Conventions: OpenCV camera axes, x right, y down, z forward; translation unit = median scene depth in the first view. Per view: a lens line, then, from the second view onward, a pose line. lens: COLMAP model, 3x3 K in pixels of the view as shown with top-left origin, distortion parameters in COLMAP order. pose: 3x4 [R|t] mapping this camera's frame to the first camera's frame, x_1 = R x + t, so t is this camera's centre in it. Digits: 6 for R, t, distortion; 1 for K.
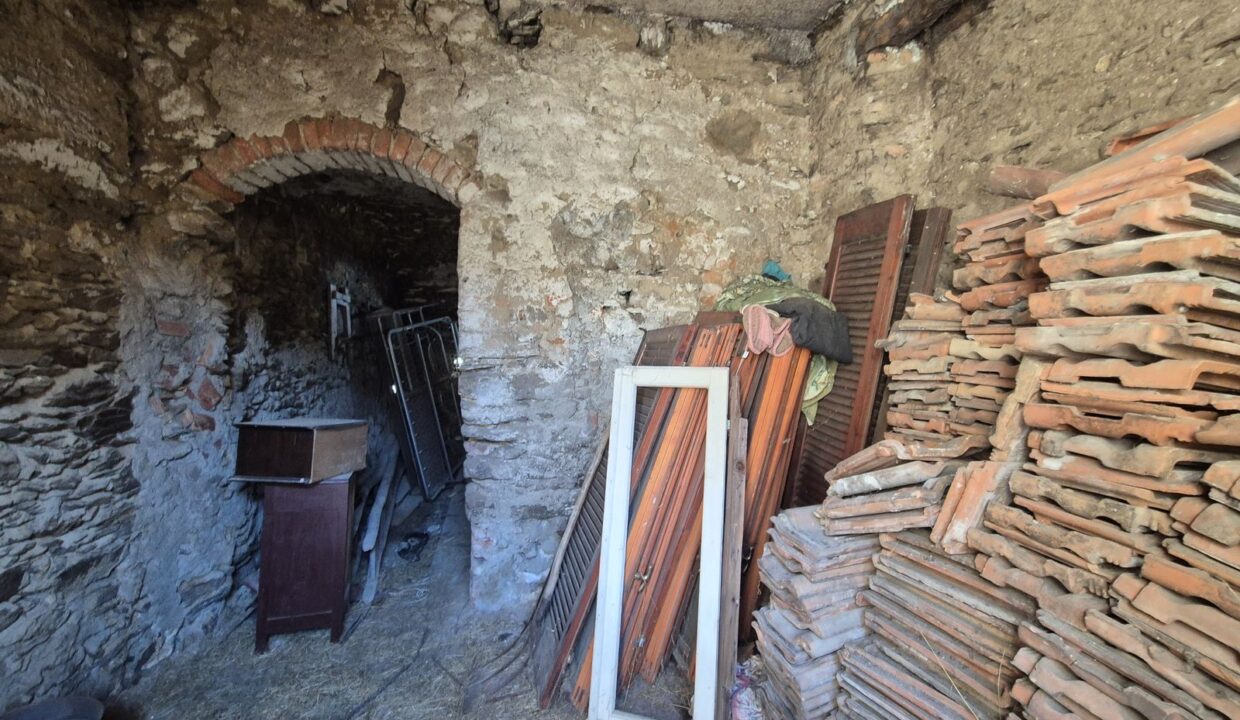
lens RADIAL K [[511.4, 0, 625.8], [0, 511.4, 366.2], [0, 0, 1]] dist [-0.002147, -0.000552]
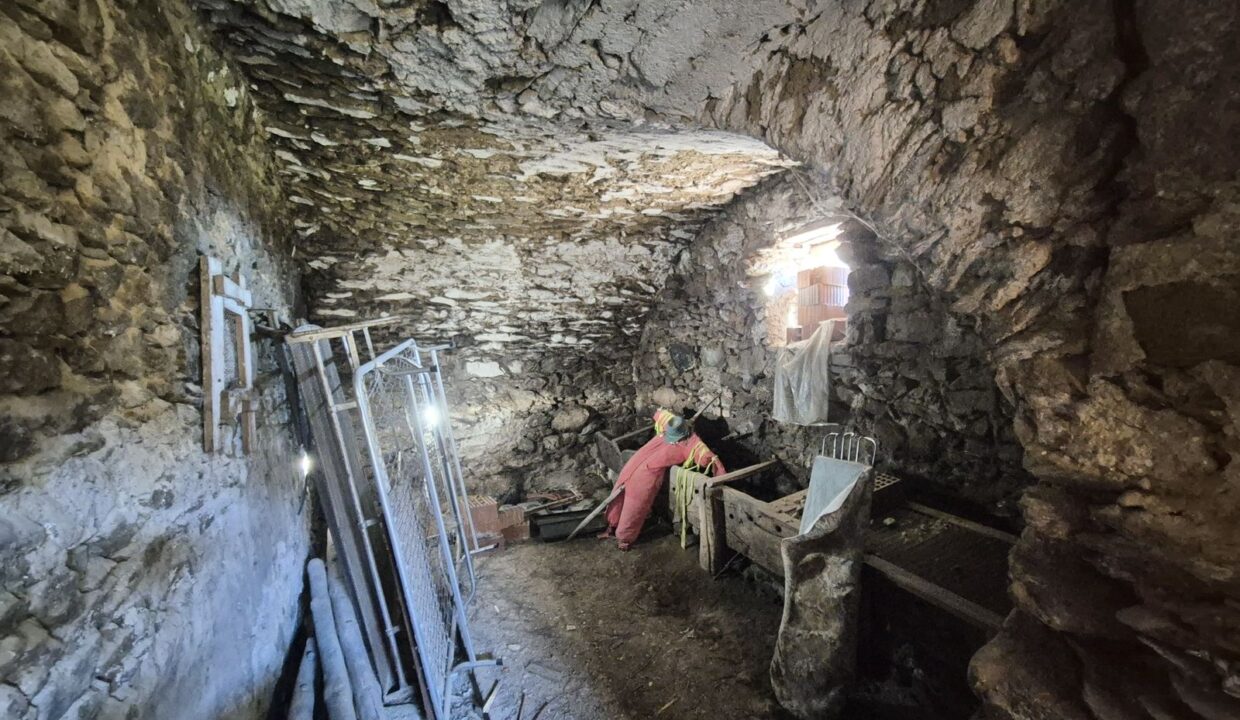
lens RADIAL K [[511.4, 0, 625.8], [0, 511.4, 366.2], [0, 0, 1]] dist [-0.002147, -0.000552]
pose [[0.972434, -0.029914, 0.231250, -0.349722], [0.039430, 0.998550, -0.036638, -0.048750], [-0.229819, 0.044746, 0.972204, 0.535109]]
